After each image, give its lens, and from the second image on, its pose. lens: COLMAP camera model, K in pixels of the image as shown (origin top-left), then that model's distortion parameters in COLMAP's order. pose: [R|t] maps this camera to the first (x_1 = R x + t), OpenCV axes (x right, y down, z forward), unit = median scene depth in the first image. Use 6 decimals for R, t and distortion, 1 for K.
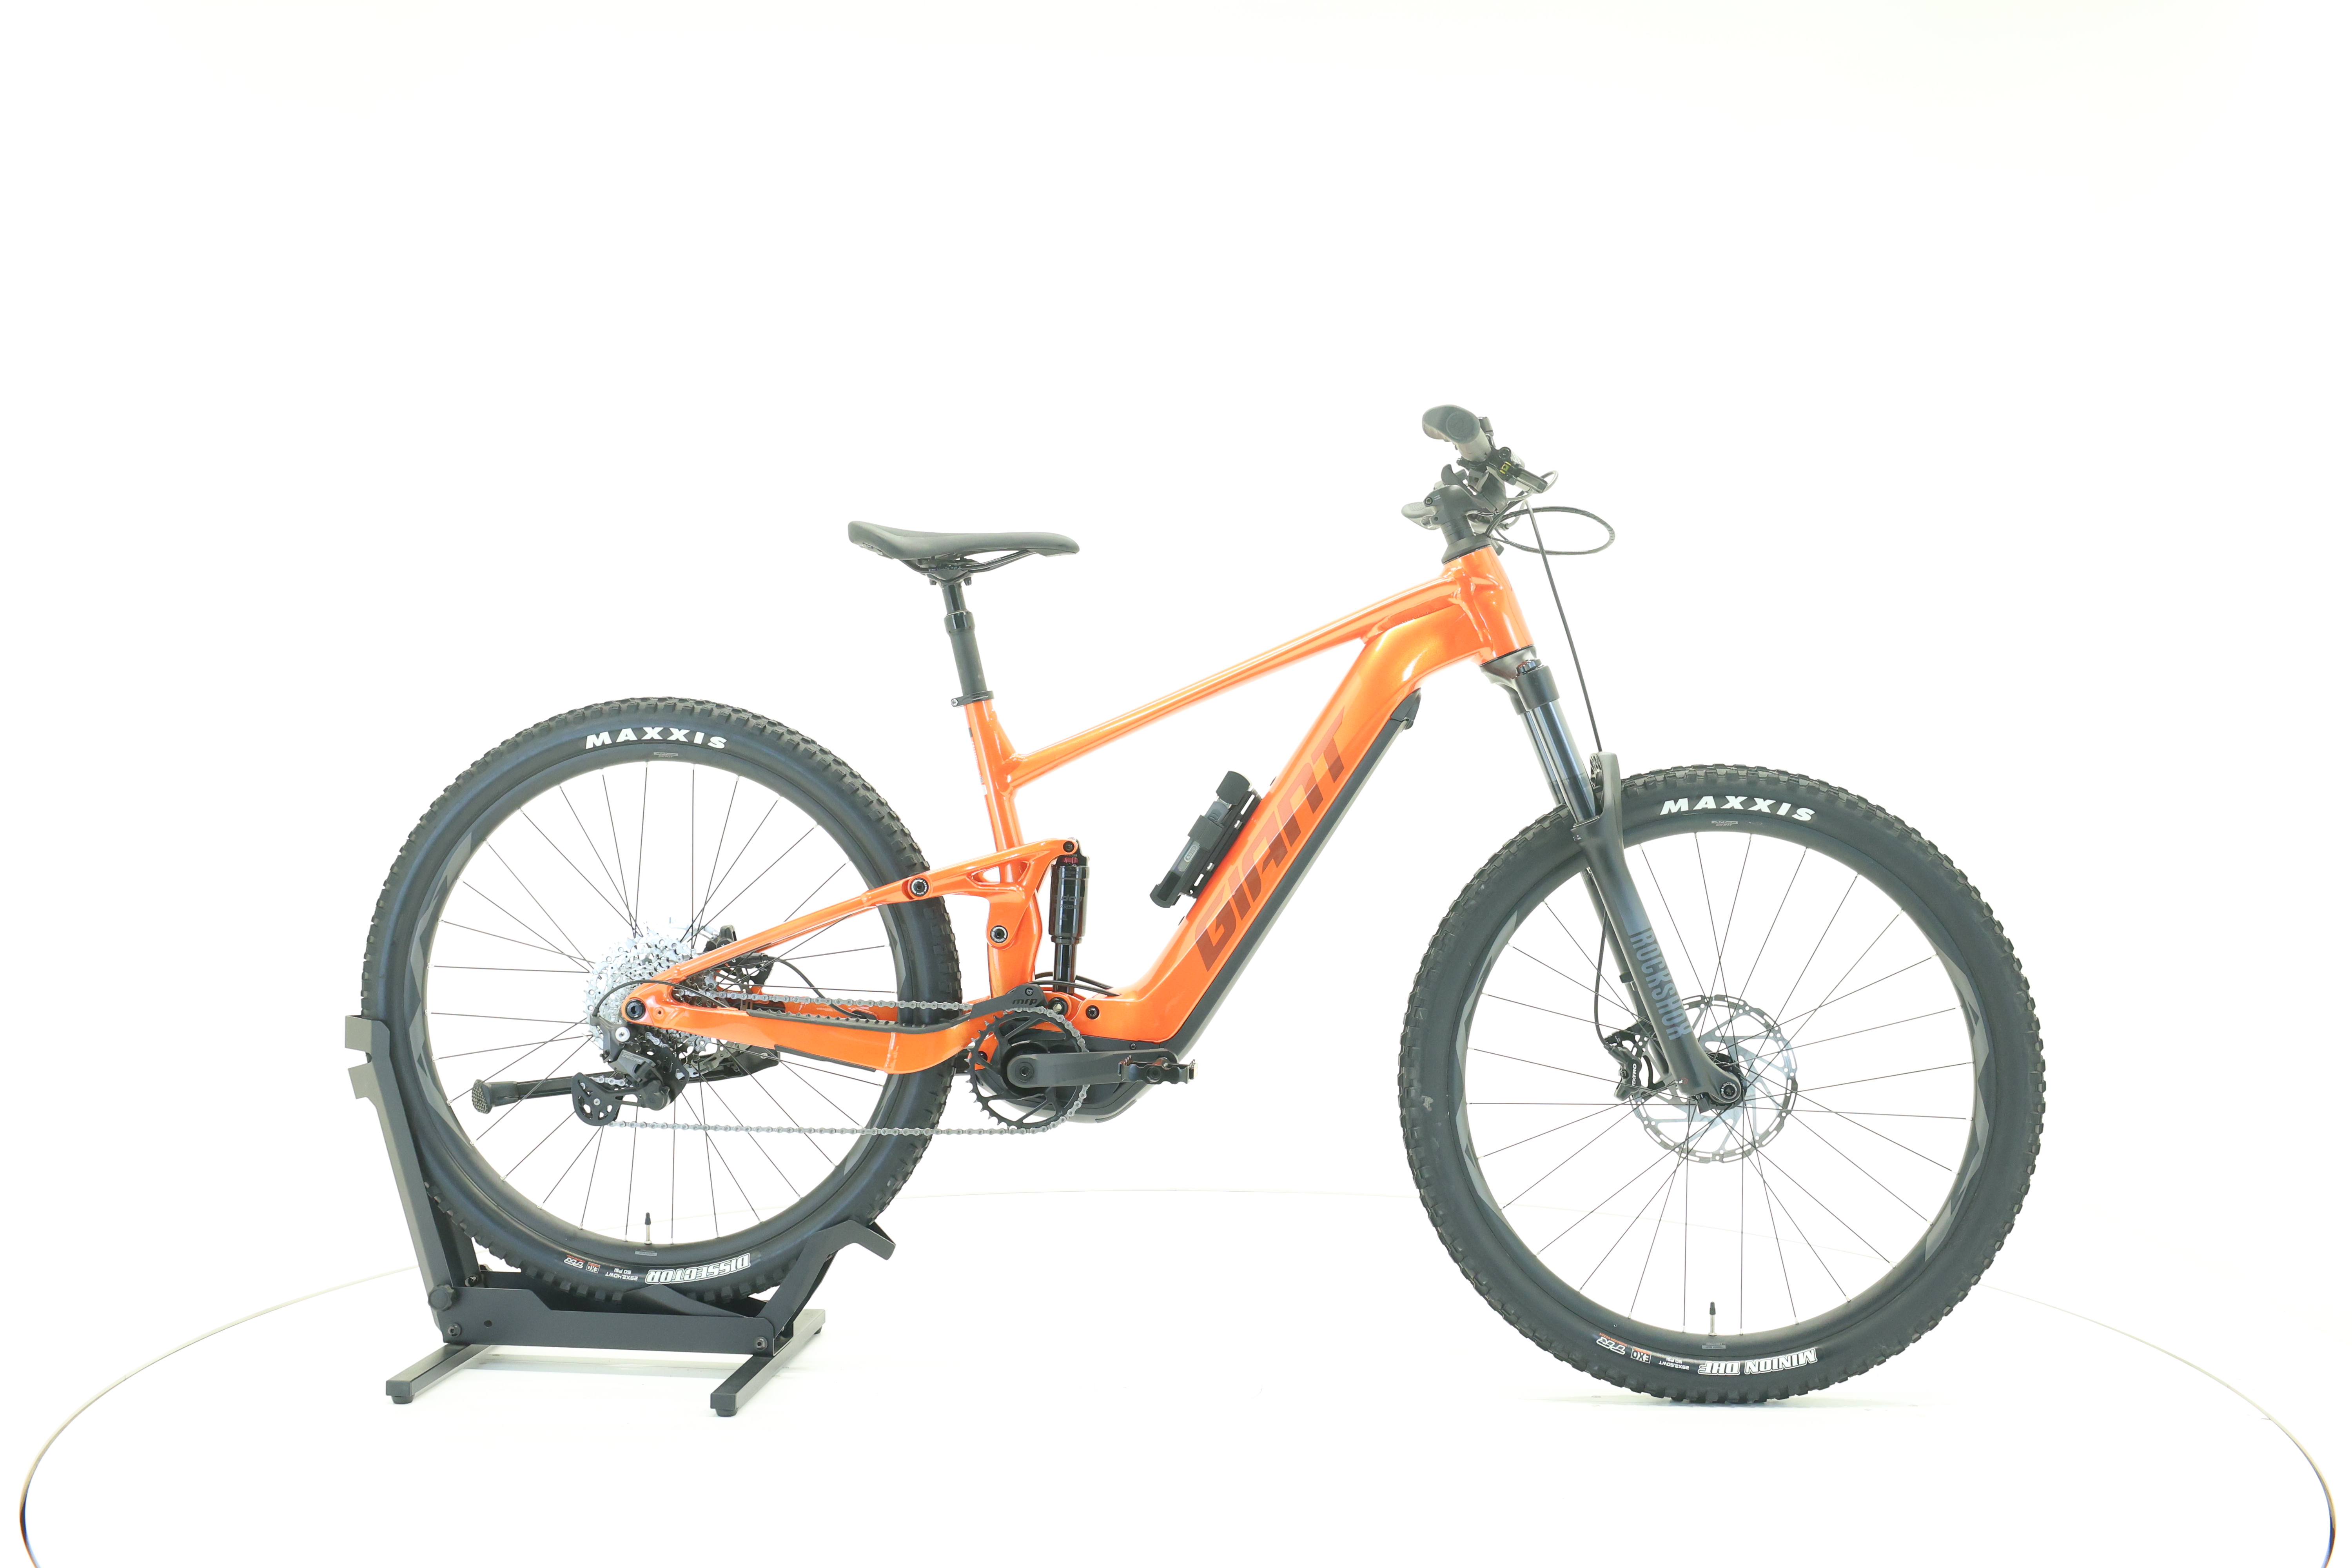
lens RADIAL K [[2505.8, 0, 1173.5], [0, 2505.8, 782.5], [0, 0, 1]] dist [-0.008348, 0.000000]
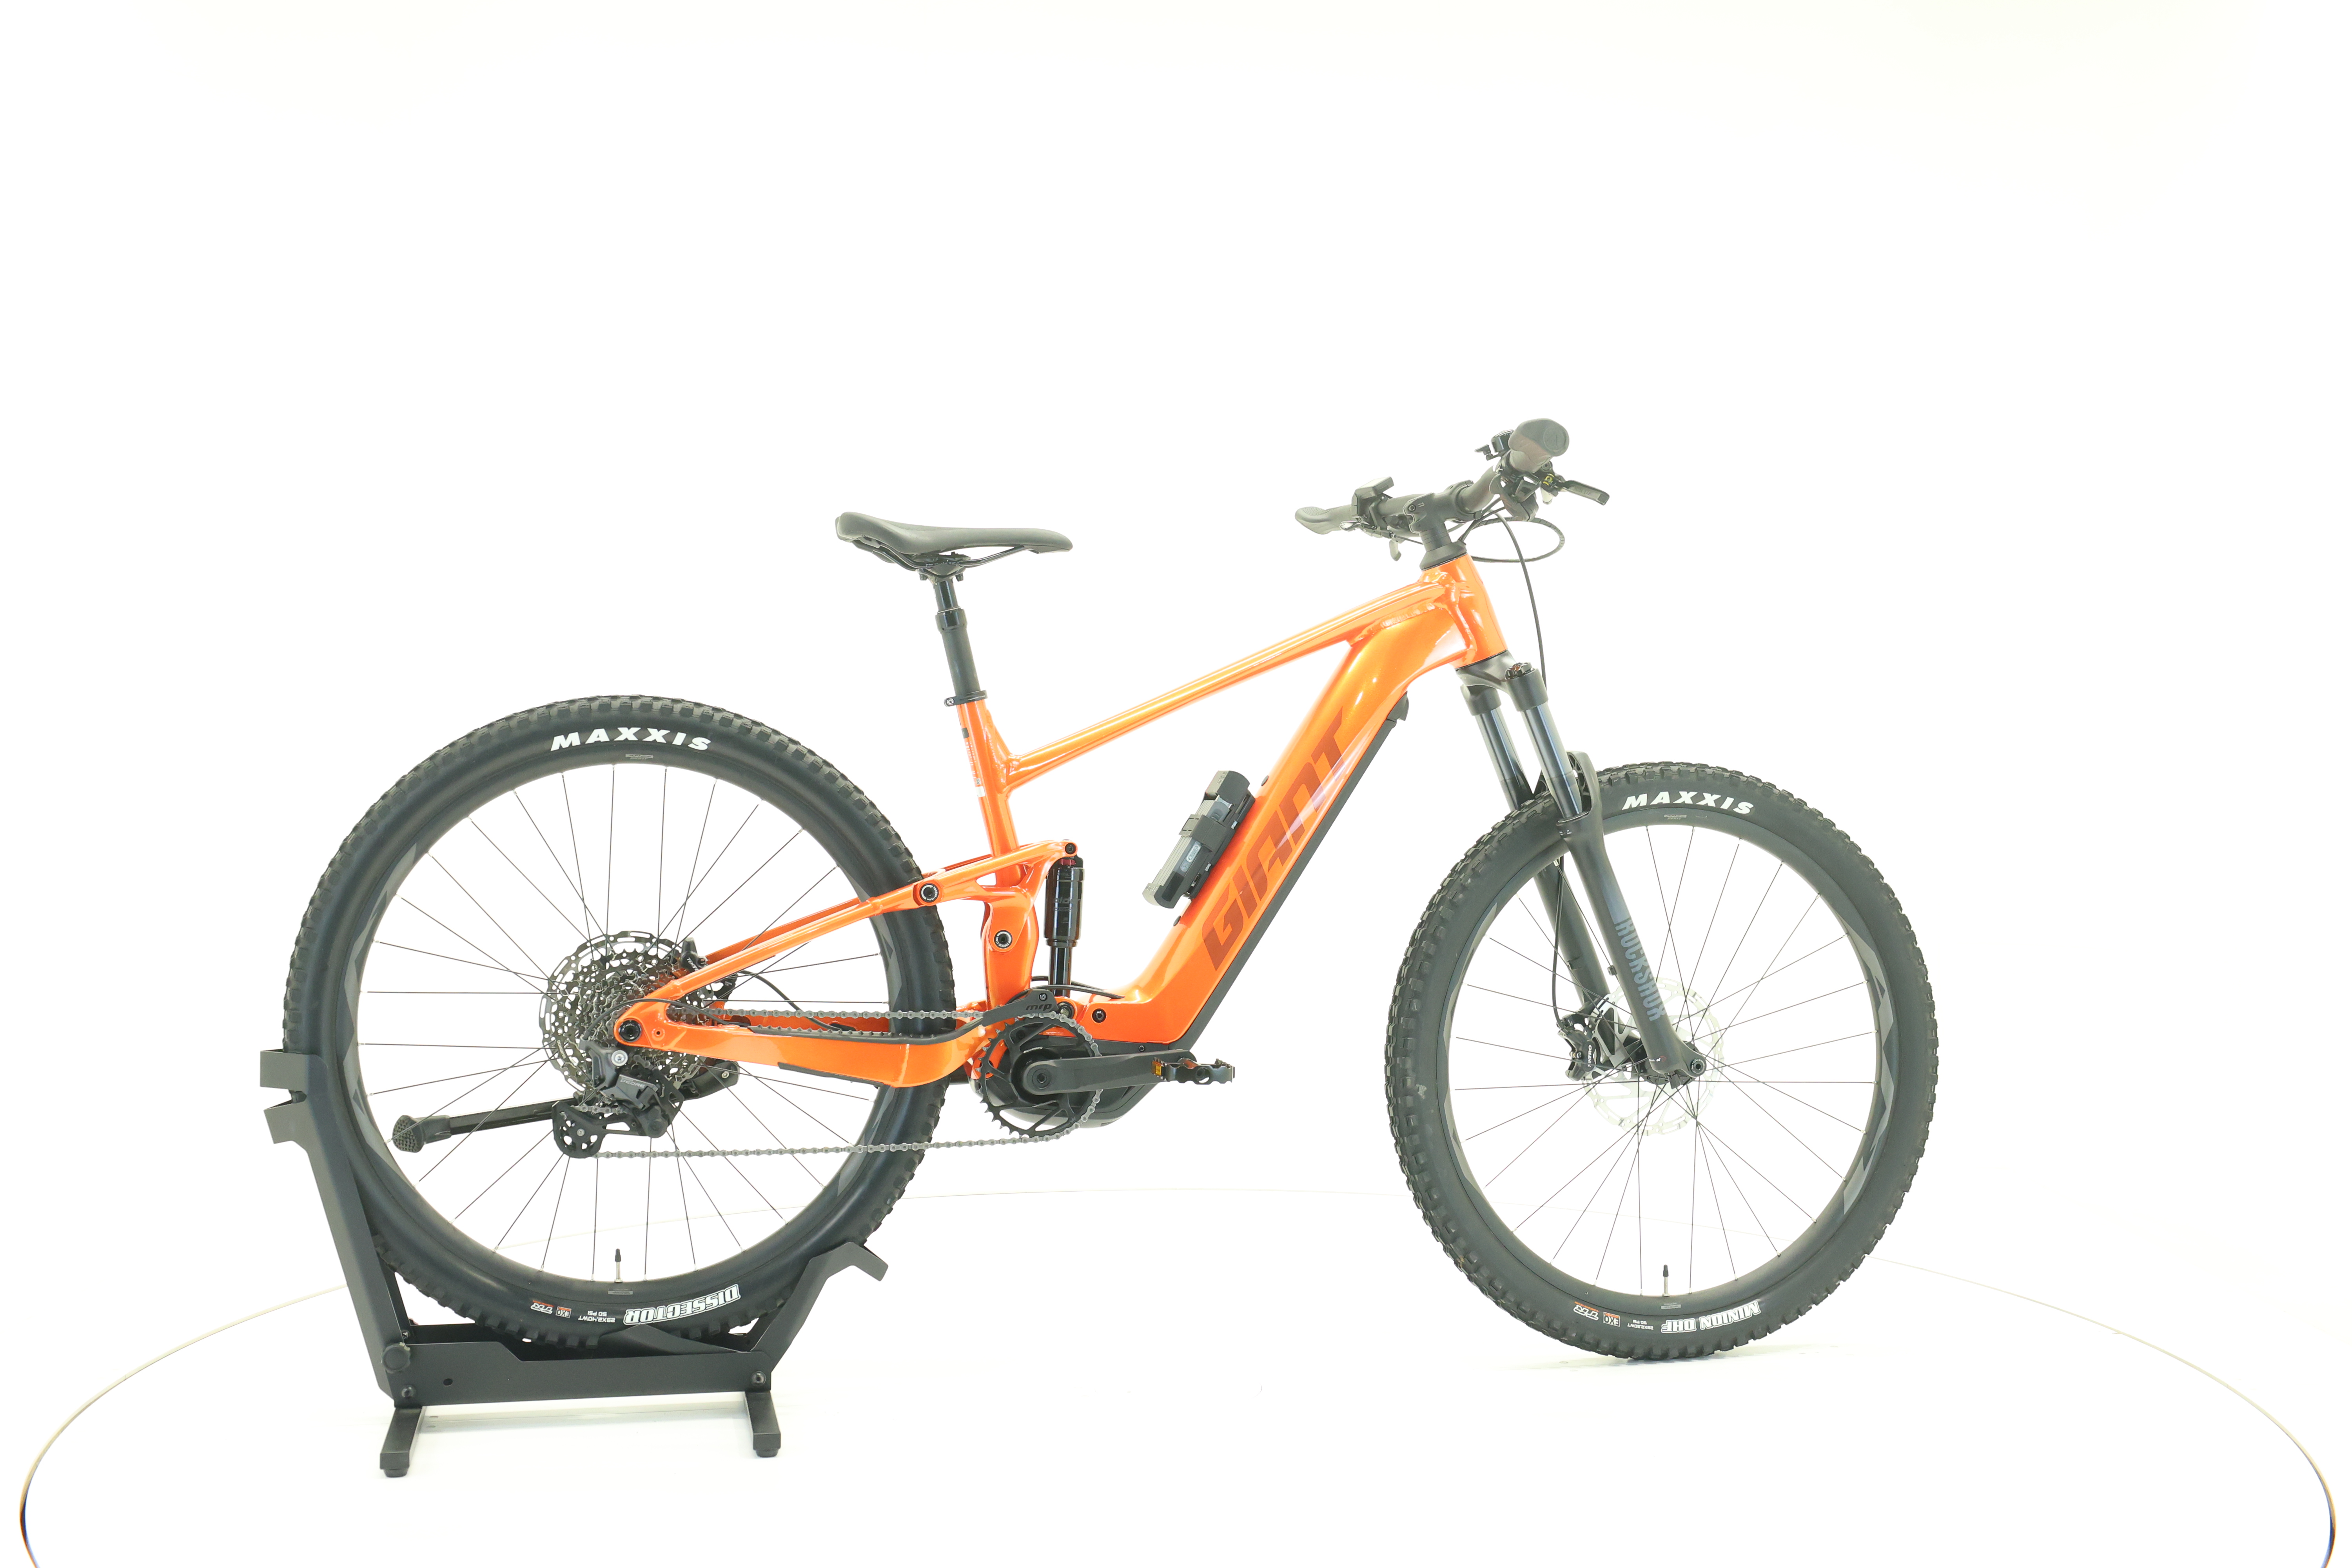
lens RADIAL K [[2504.6, 0, 1181.0], [0, 2504.6, 776.9], [0, 0, 1]] dist [-0.014673, 0.000000]
pose [[0.947884, -0.006830, 0.318543, -0.311453], [0.006679, 0.999976, 0.001567, -0.003767], [-0.318546, 0.000643, 0.947907, 0.052430]]
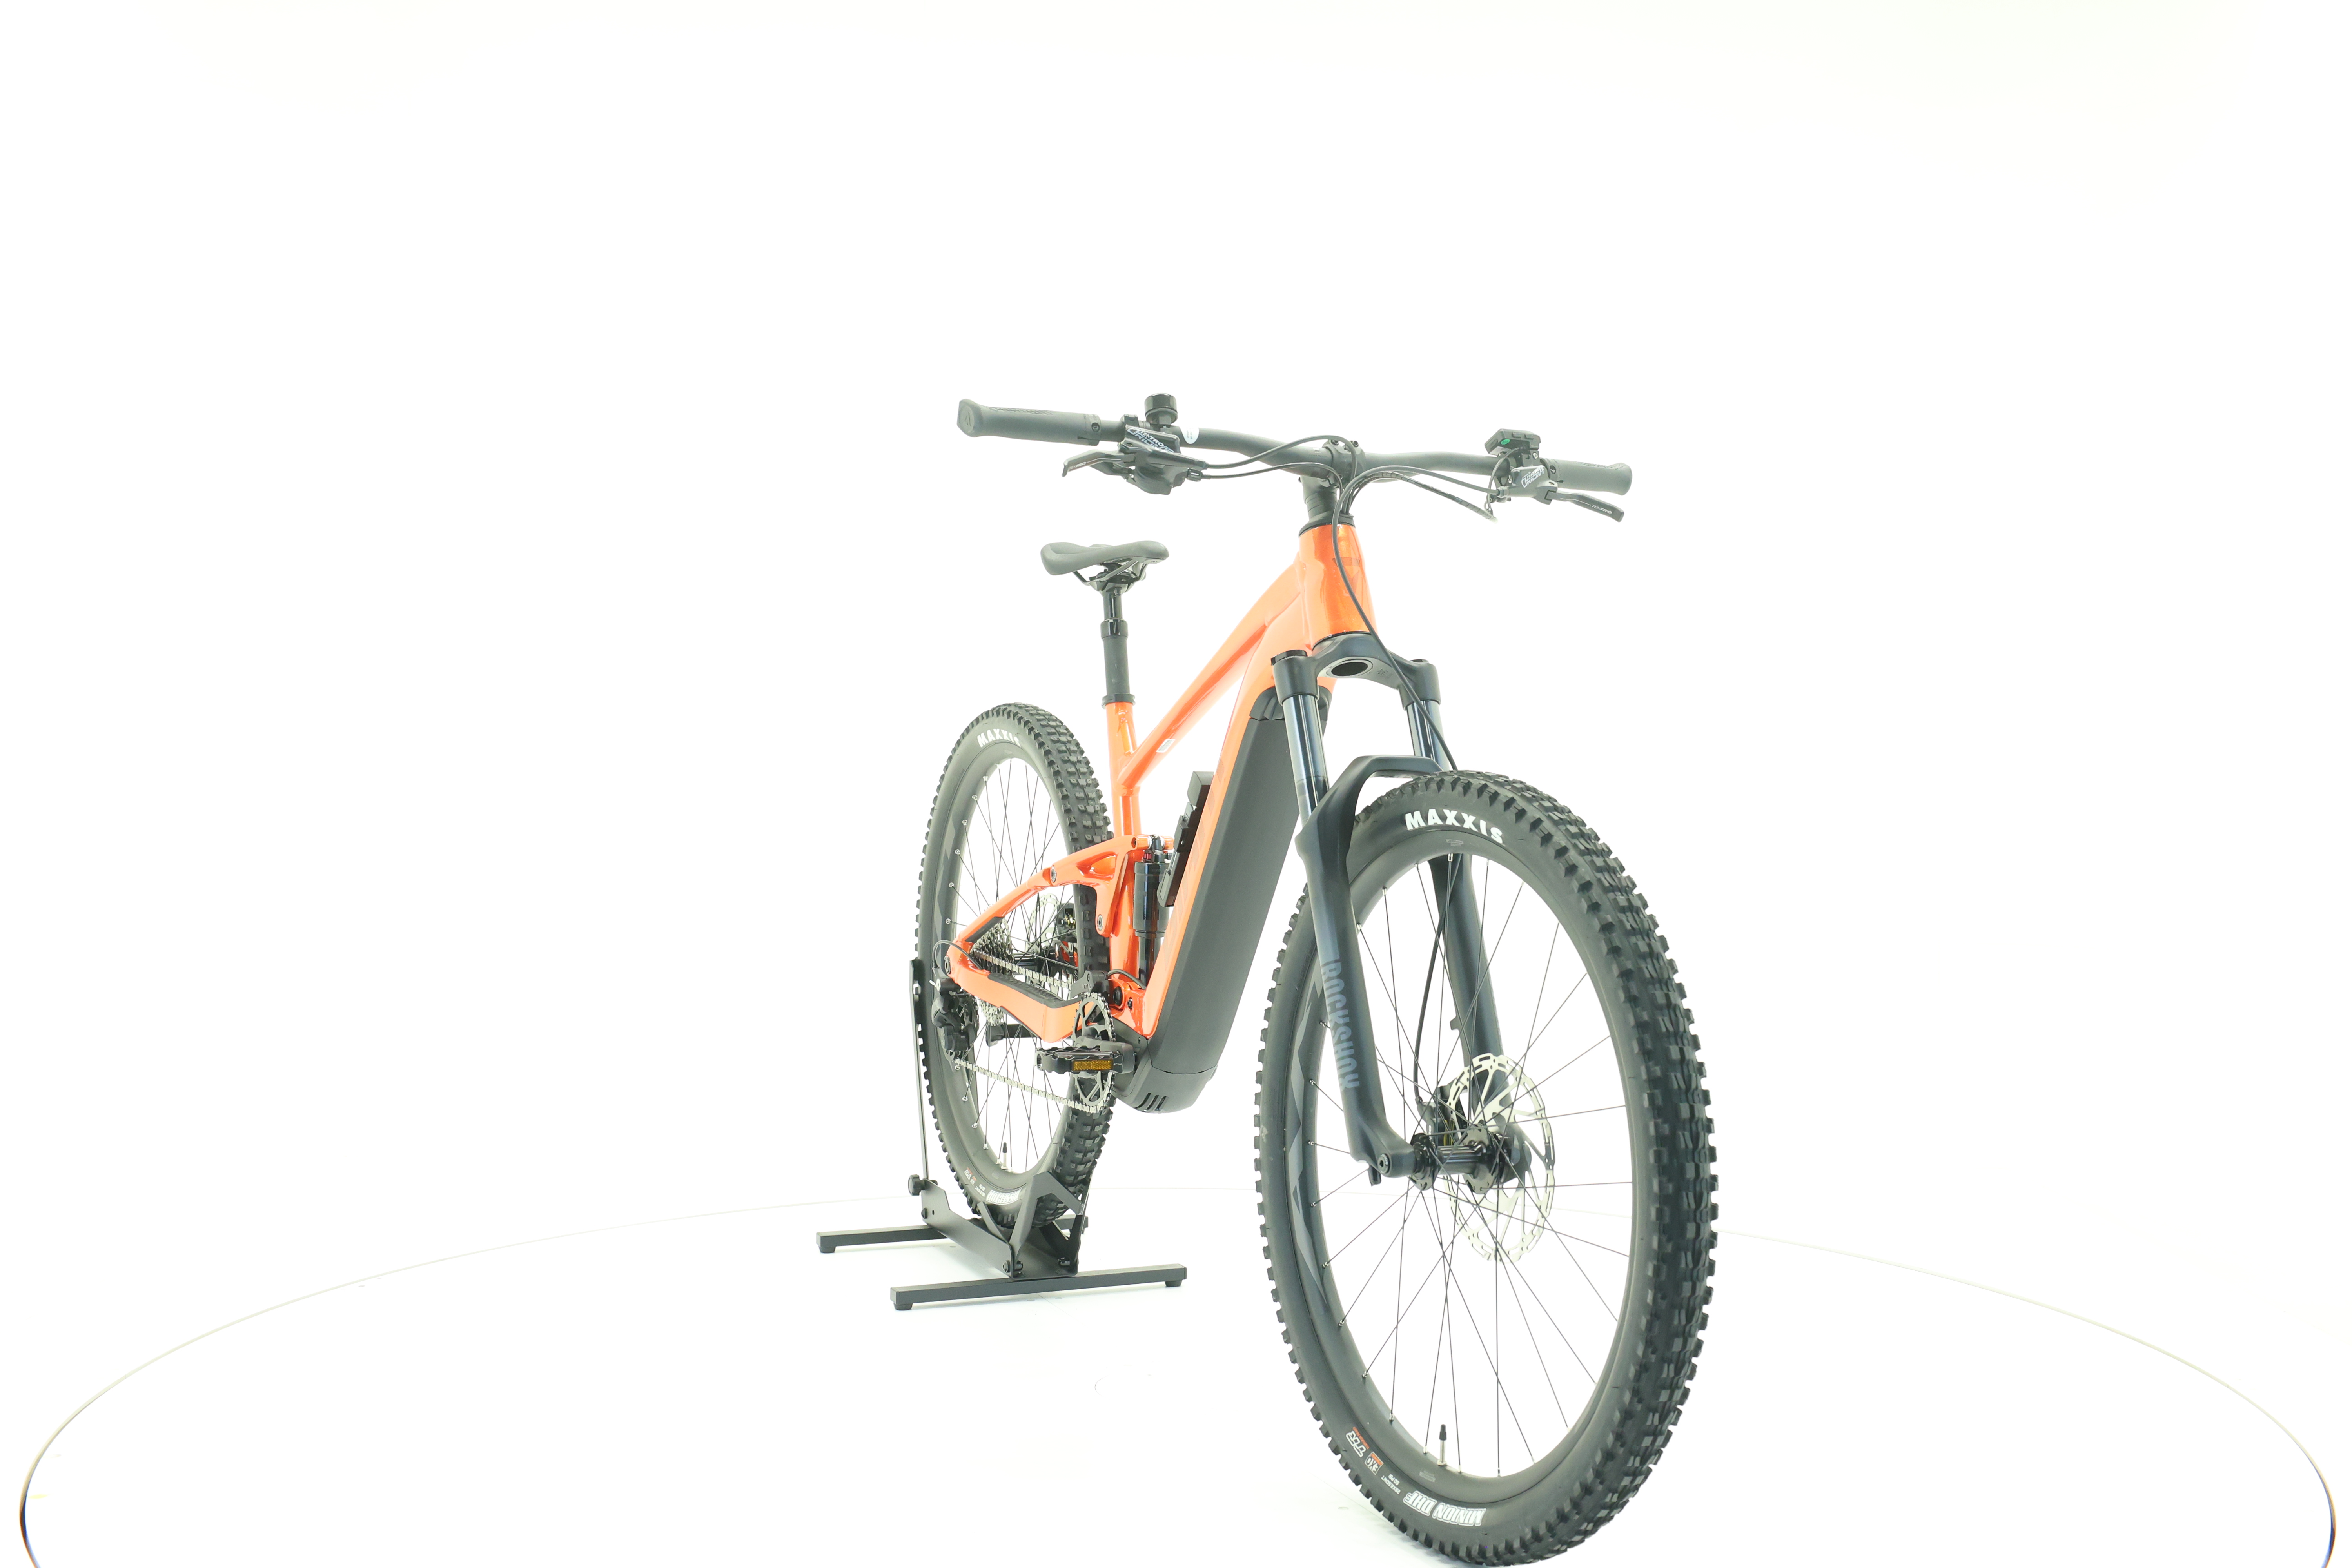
lens RADIAL K [[2504.6, 0, 1160.5], [0, 2504.6, 783.9], [0, 0, 1]] dist [-0.014673, 0.000000]
pose [[0.474497, 0.017006, -0.880093, 0.867288], [-0.018980, 0.999779, 0.009086, -0.008196], [0.880052, 0.012393, 0.474715, 0.513292]]
